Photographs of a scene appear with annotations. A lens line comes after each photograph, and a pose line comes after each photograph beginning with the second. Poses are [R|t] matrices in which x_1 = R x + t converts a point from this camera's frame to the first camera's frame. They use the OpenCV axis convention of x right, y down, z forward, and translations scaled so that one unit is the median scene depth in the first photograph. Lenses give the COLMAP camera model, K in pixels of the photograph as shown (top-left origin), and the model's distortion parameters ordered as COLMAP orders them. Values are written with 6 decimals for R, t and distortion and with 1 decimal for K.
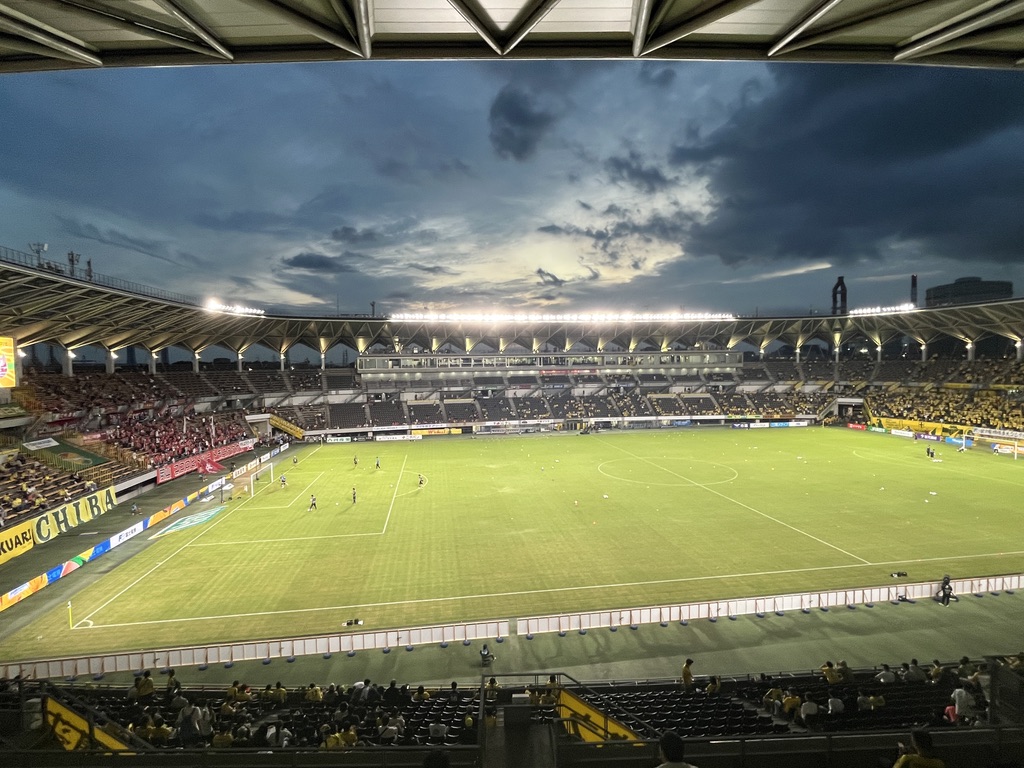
lens RADIAL K [[521.7, 0, 509.8], [0, 521.7, 375.2], [0, 0, 1]] dist [-0.005950, 0.001655]
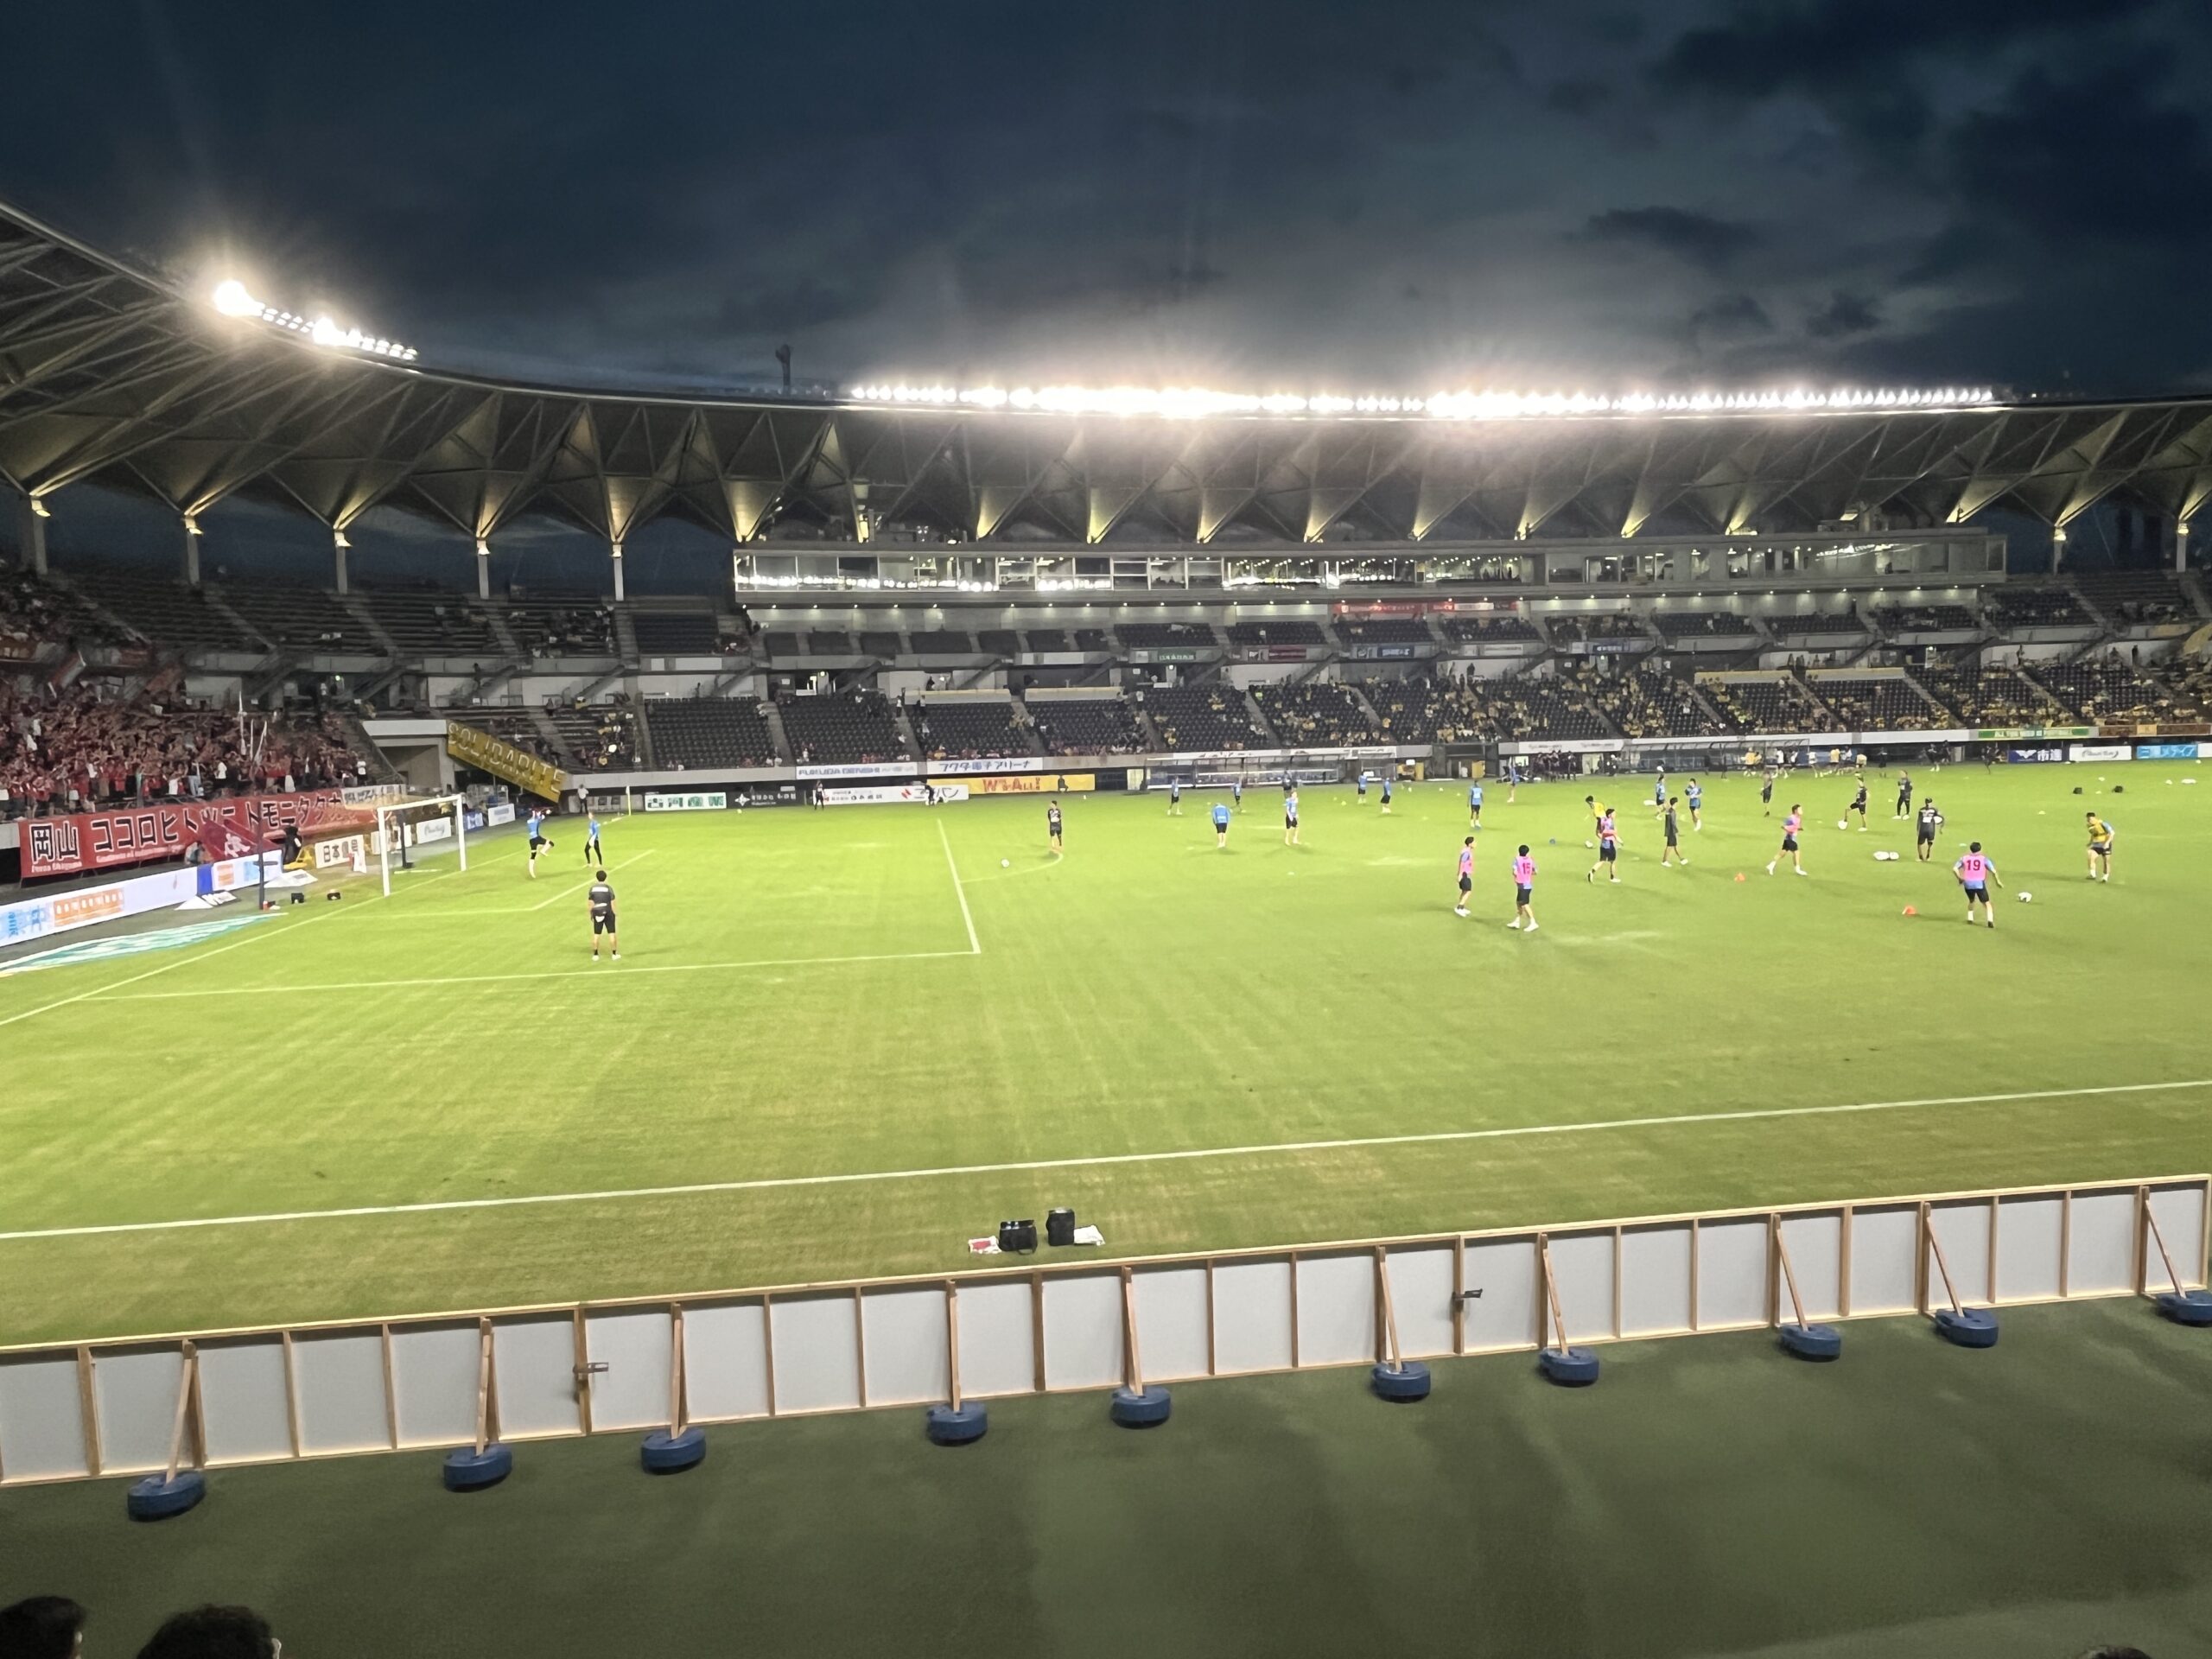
lens RADIAL K [[1471.0, 0, 1110.3], [0, 1471.0, 860.8], [0, 0, 1]] dist [-0.007281, 0.001897]
pose [[0.999870, -0.011541, -0.011279, -0.072001], [0.012297, 0.997511, 0.069432, 0.090545], [0.010449, -0.069561, 0.997523, 0.156982]]
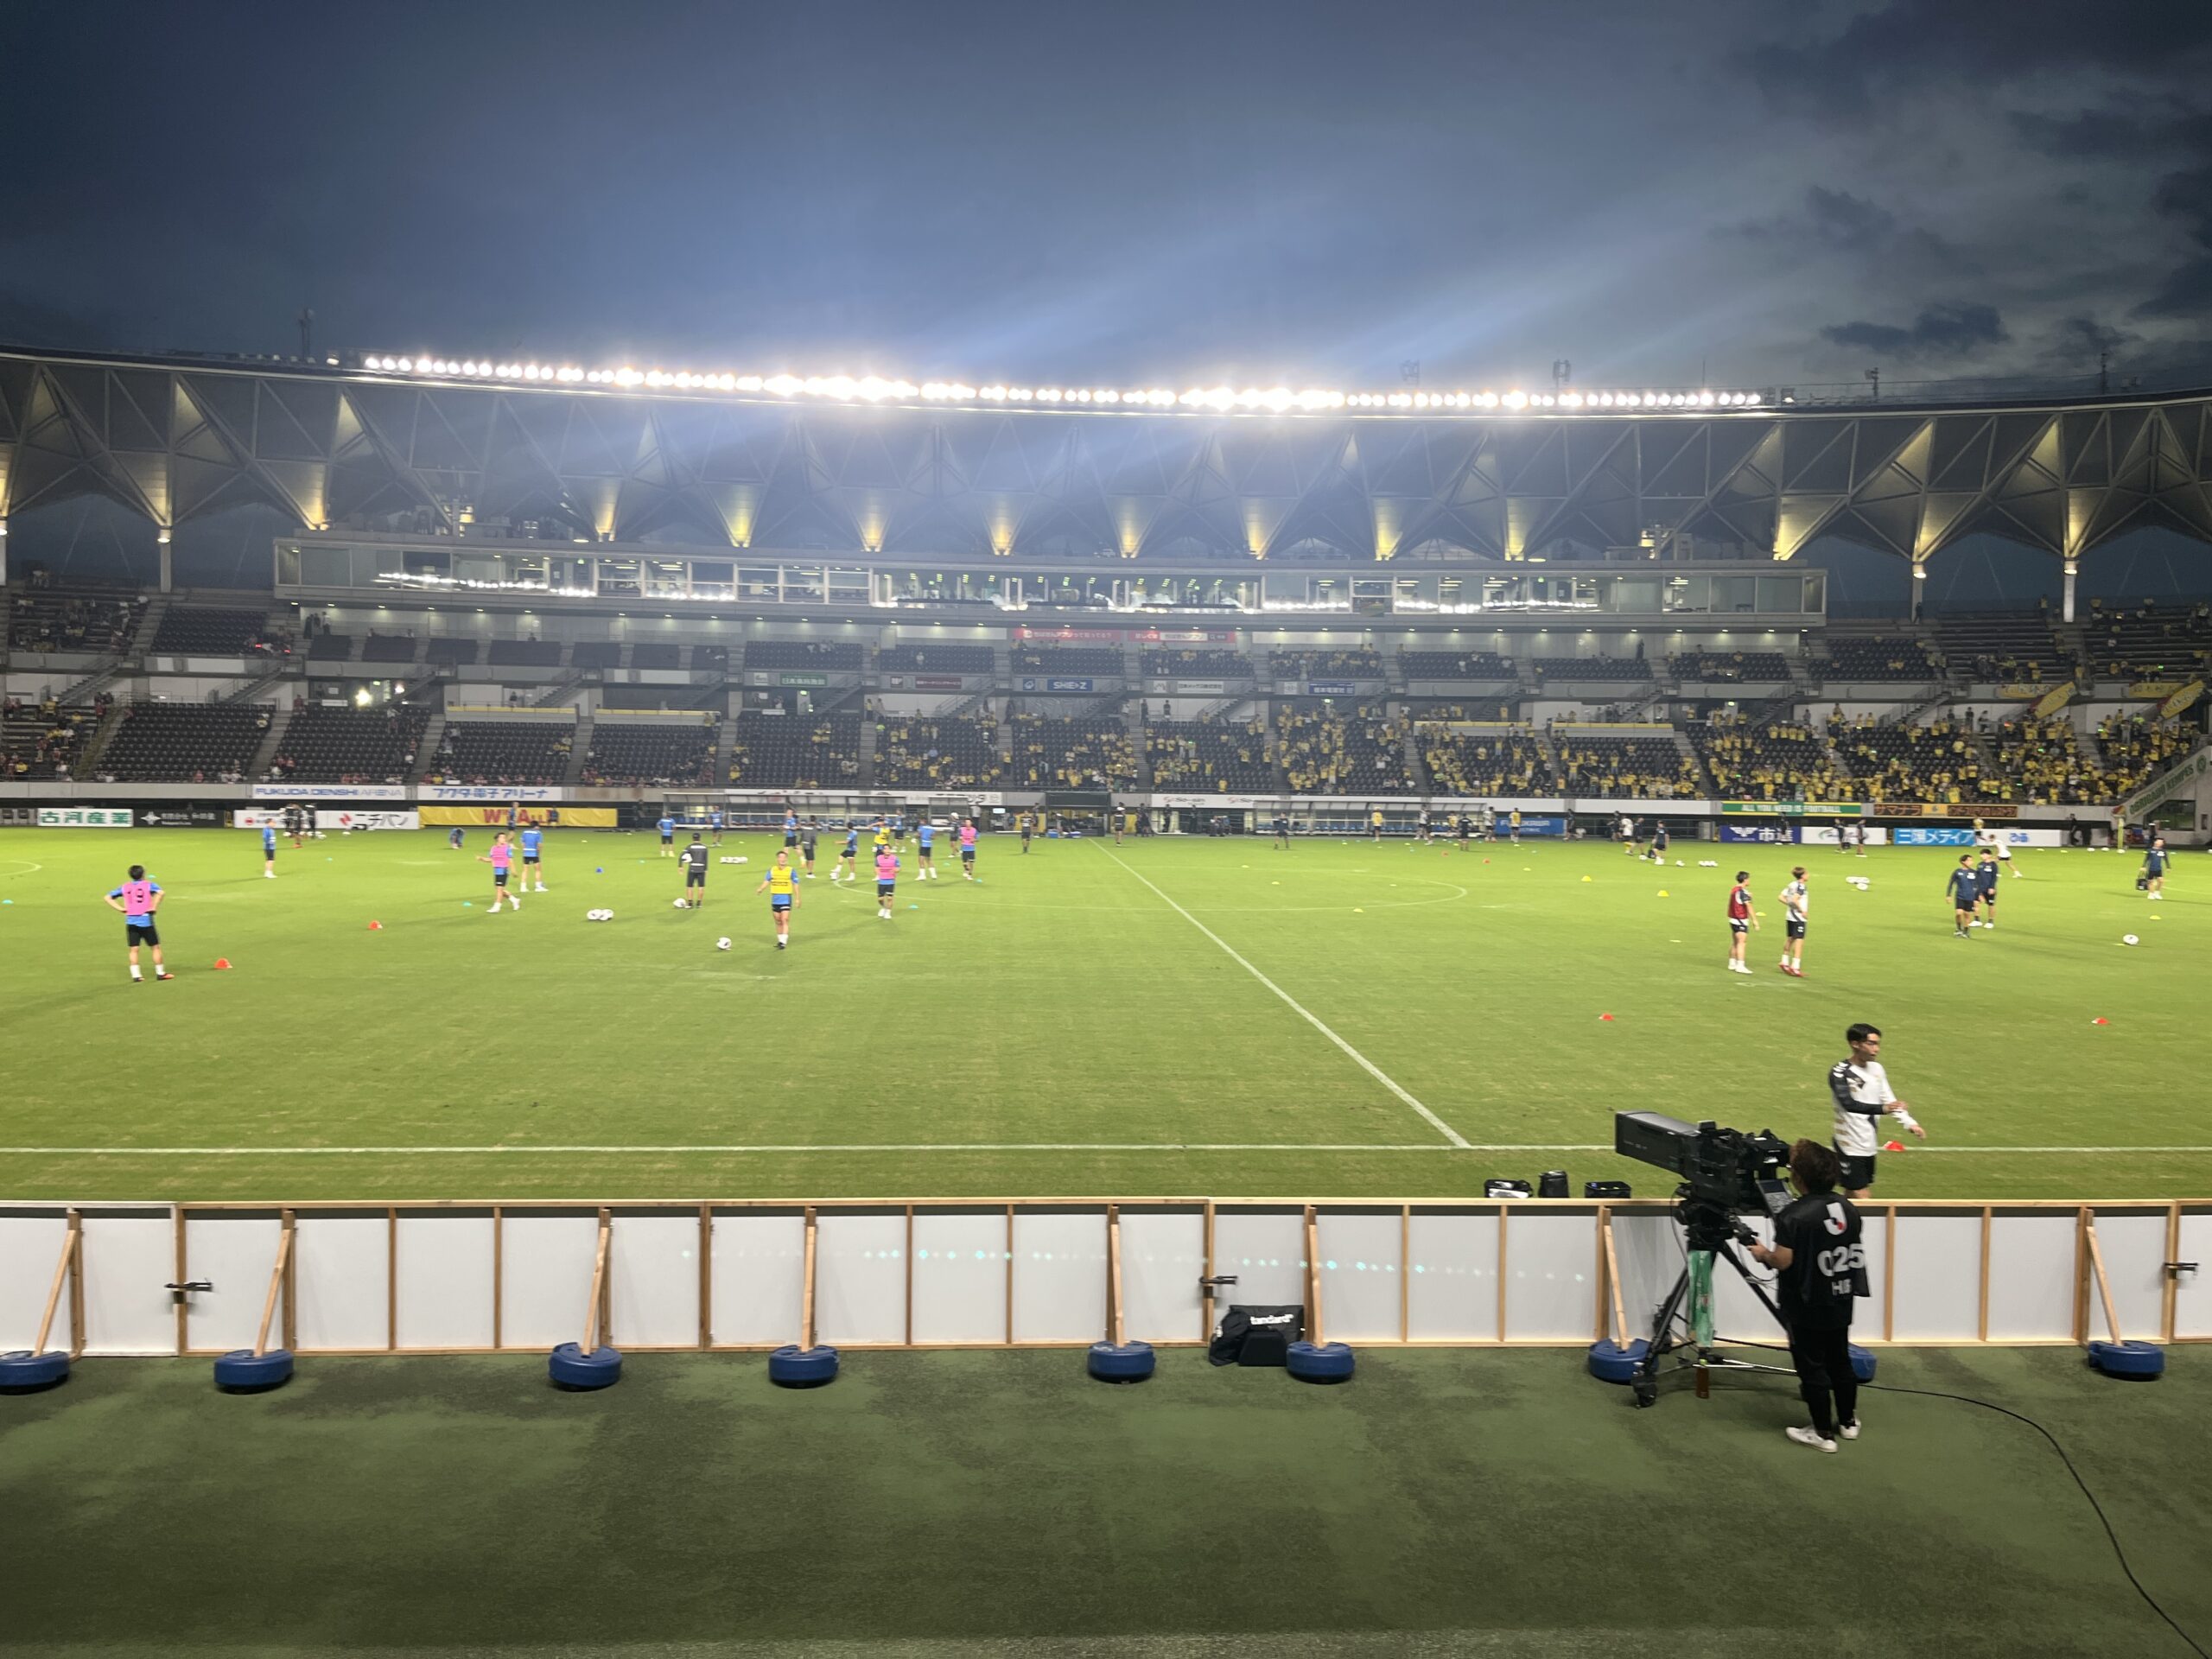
lens RADIAL K [[1684.7, 0, 1098.4], [0, 1684.7, 819.9], [0, 0, 1]] dist [0.059216, -0.080778]
pose [[0.995608, 0.030038, -0.088668, 0.204751], [-0.029701, 0.999546, 0.005118, 0.093383], [0.088781, -0.002462, 0.996048, 0.192140]]
